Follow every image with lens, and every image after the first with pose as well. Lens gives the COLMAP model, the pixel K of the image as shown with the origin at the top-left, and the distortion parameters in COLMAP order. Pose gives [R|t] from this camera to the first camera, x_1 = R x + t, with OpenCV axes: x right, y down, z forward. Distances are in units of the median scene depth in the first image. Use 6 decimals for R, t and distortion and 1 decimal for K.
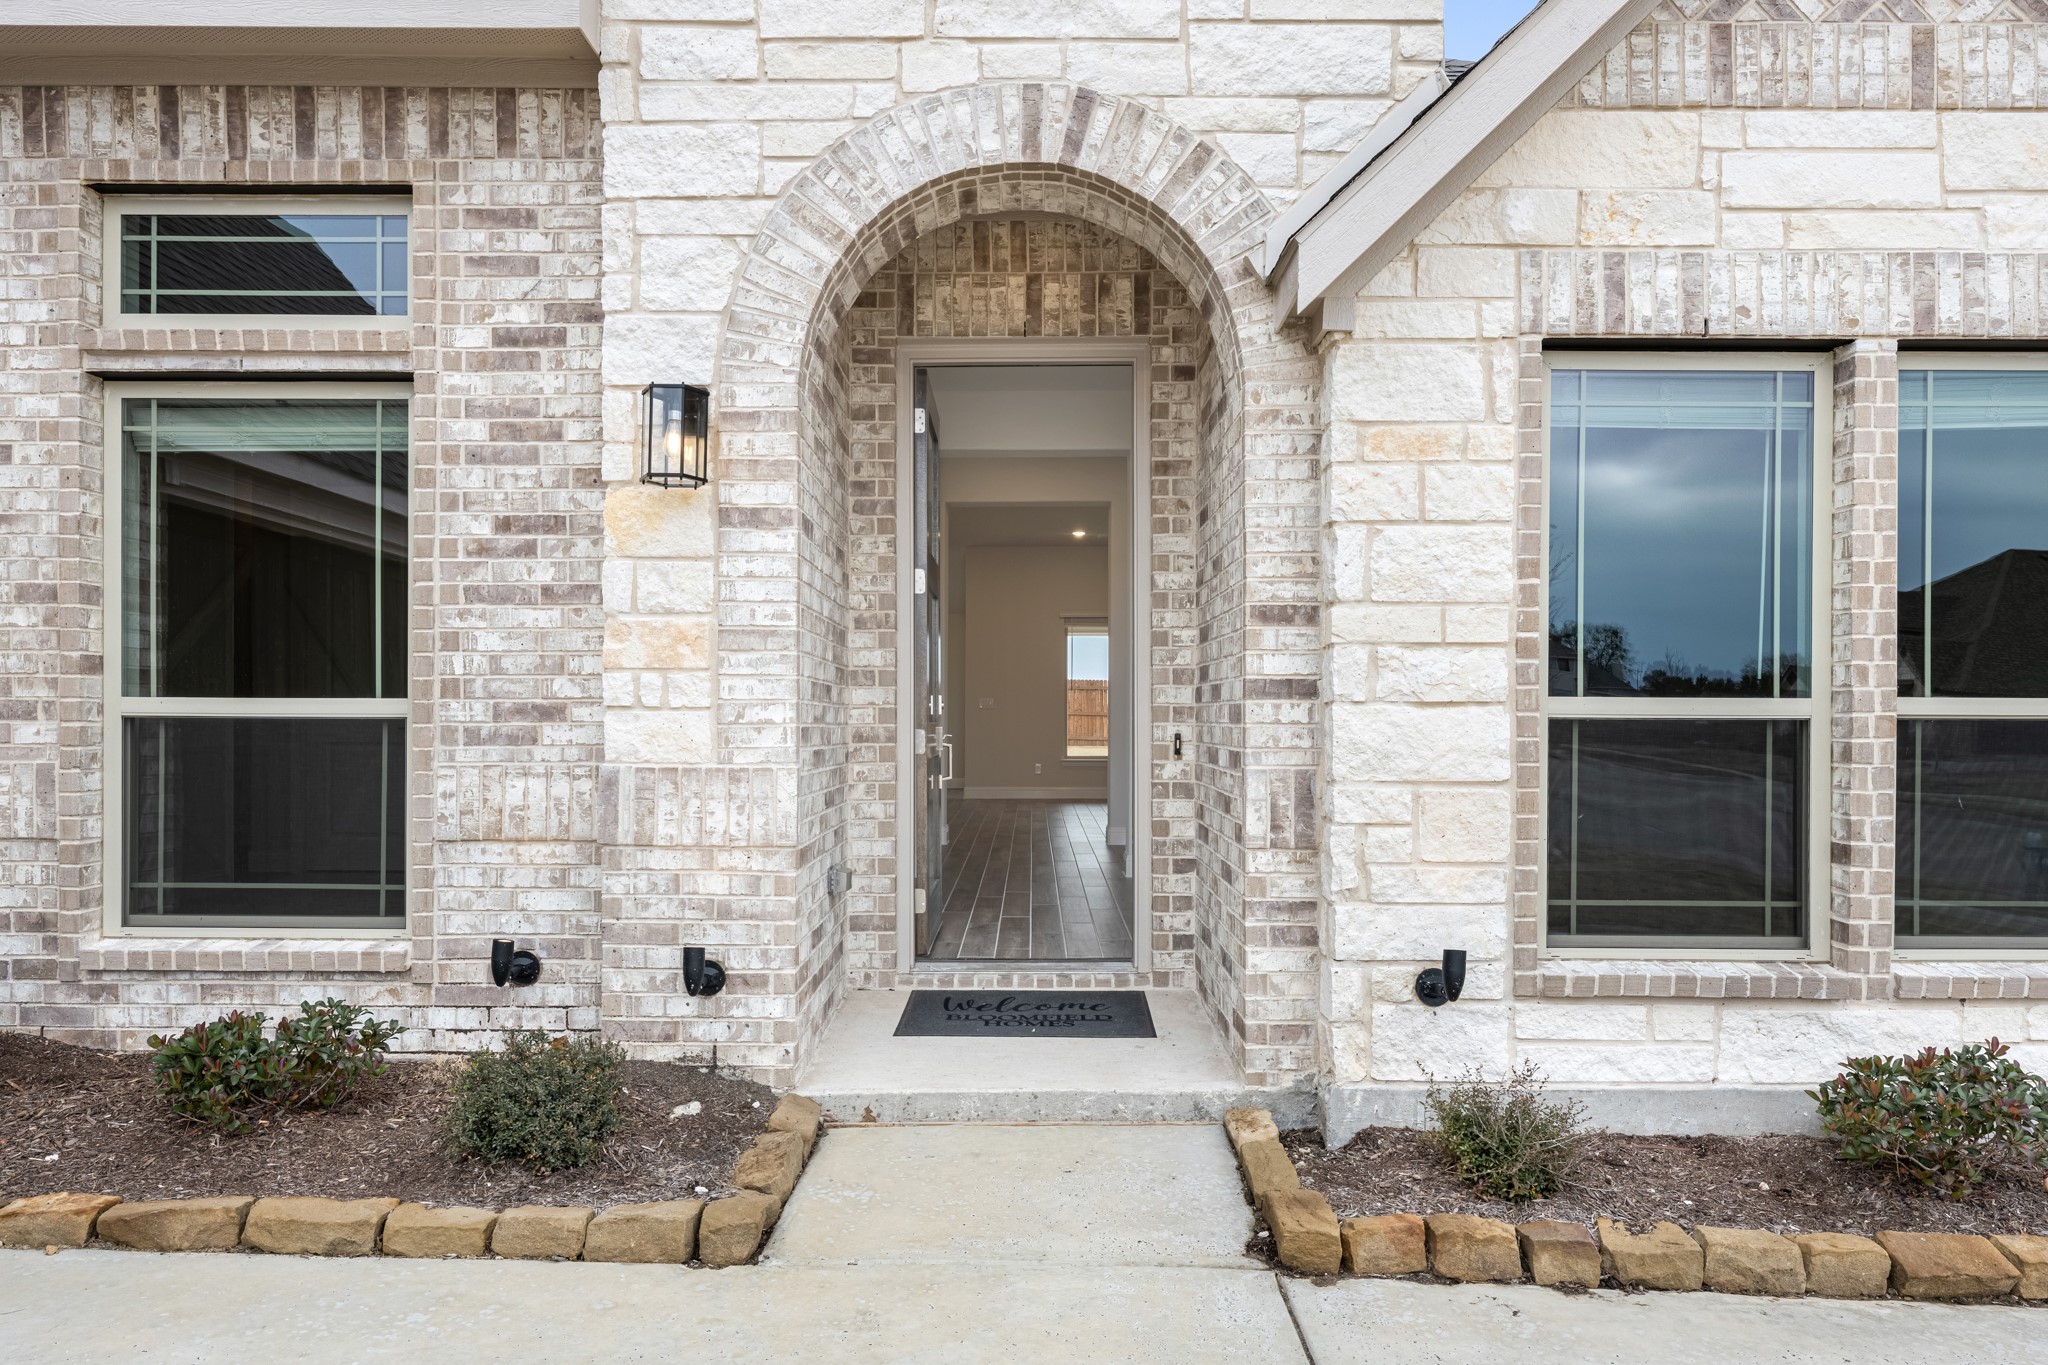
lens RADIAL K [[1265.9, 0, 1019.6], [0, 1265.9, 720.9], [0, 0, 1]] dist [-0.000047, -0.001141]
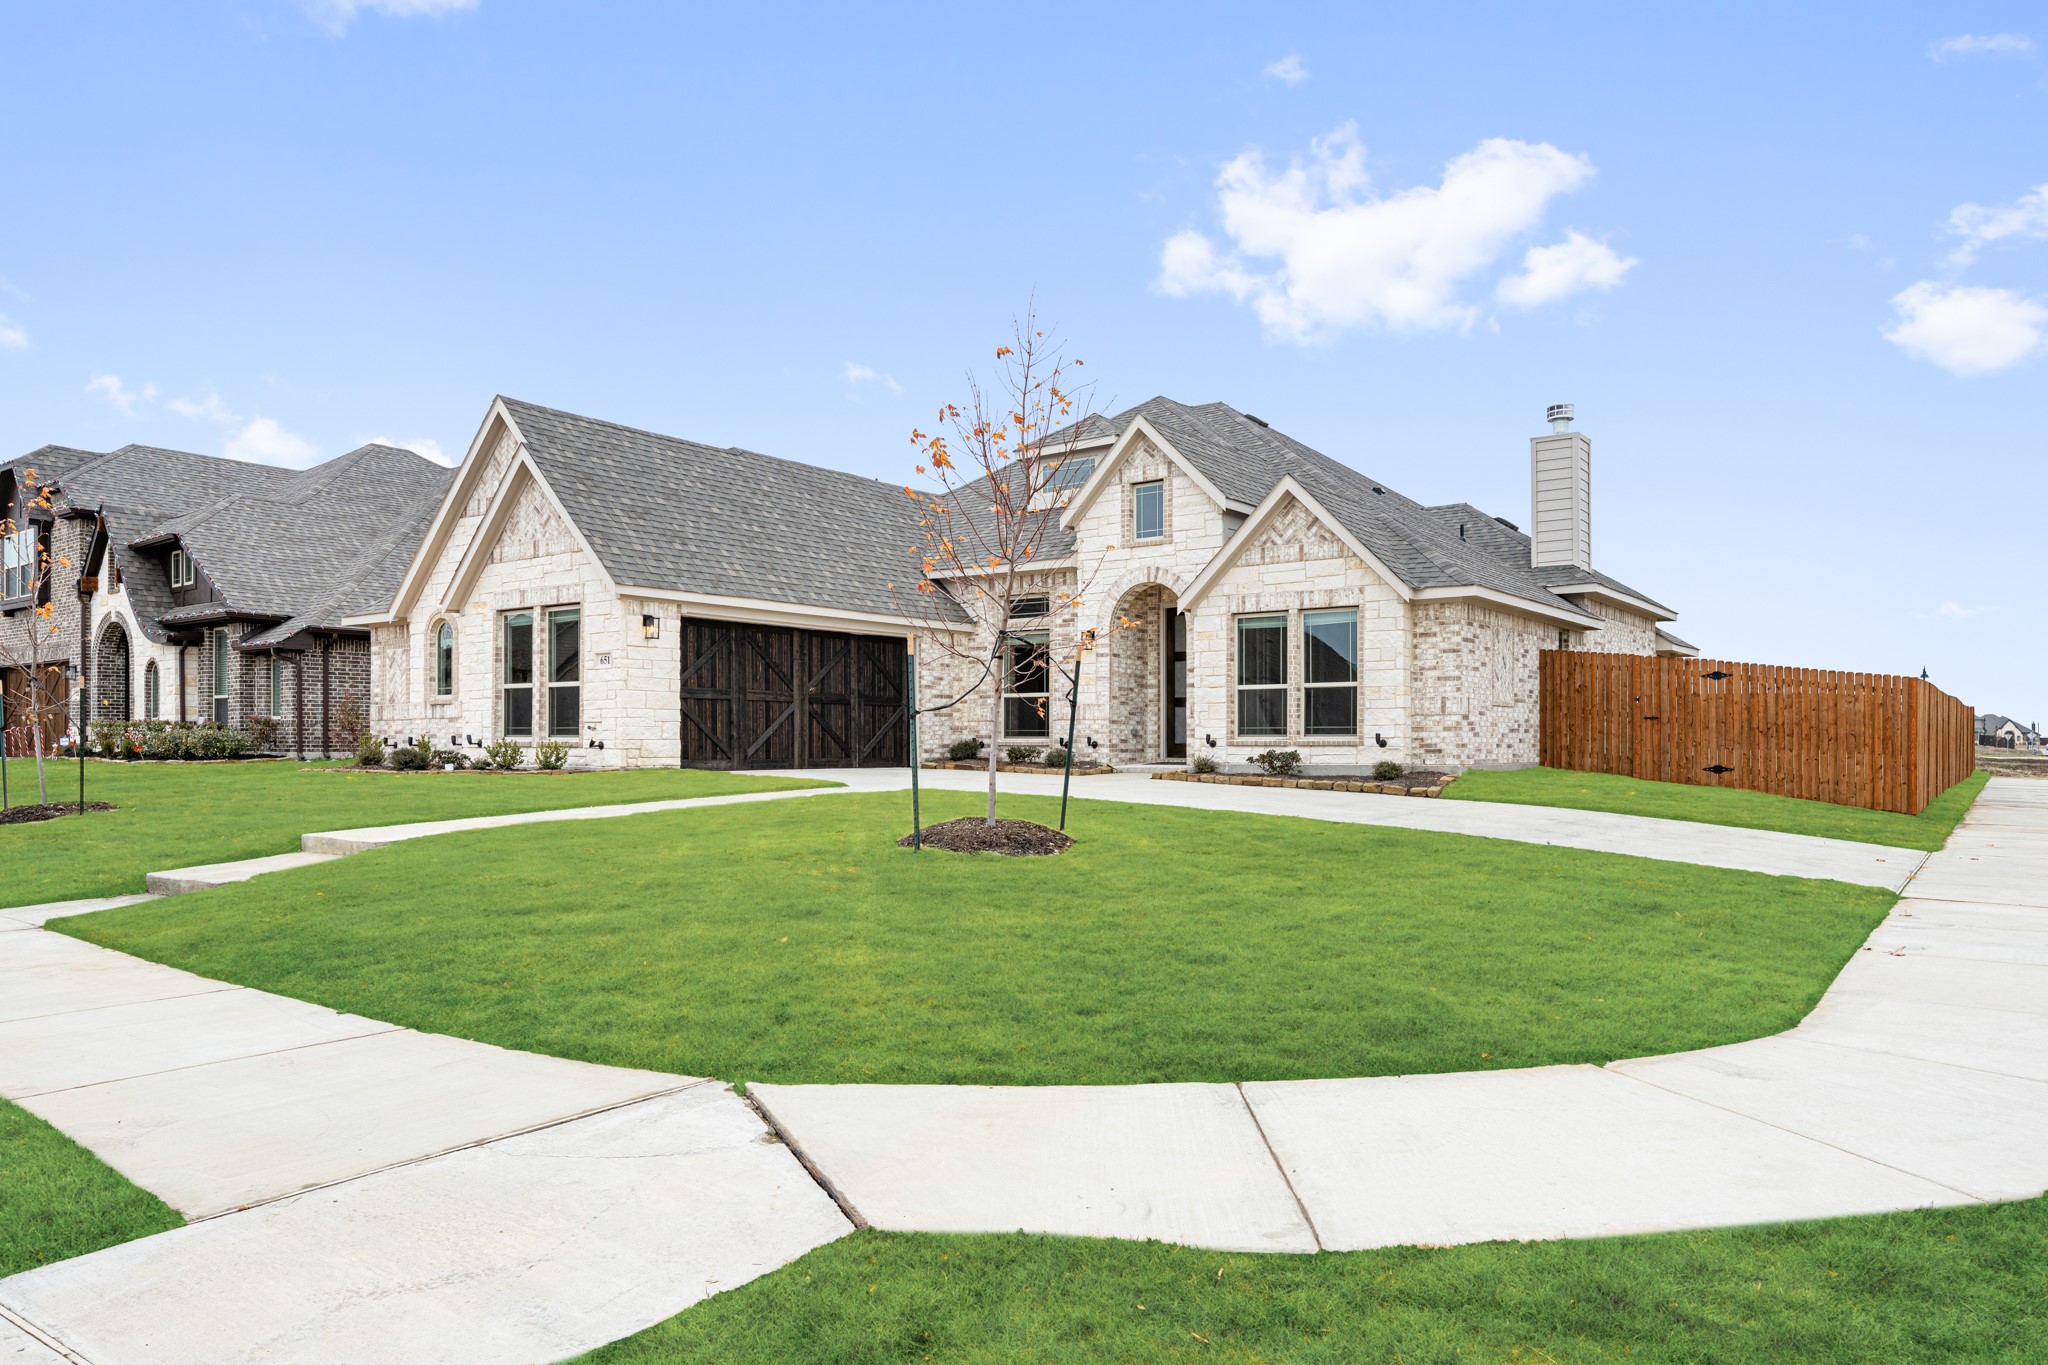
lens RADIAL K [[1264.5, 0, 1022.5], [0, 1264.5, 750.7], [0, 0, 1]] dist [0.002441, 0.000267]
pose [[0.810047, 0.000558, -0.586364, 2.540384], [-0.000545, 1.000000, 0.000199, 0.227022], [0.586364, 0.000158, 0.810048, -3.350116]]
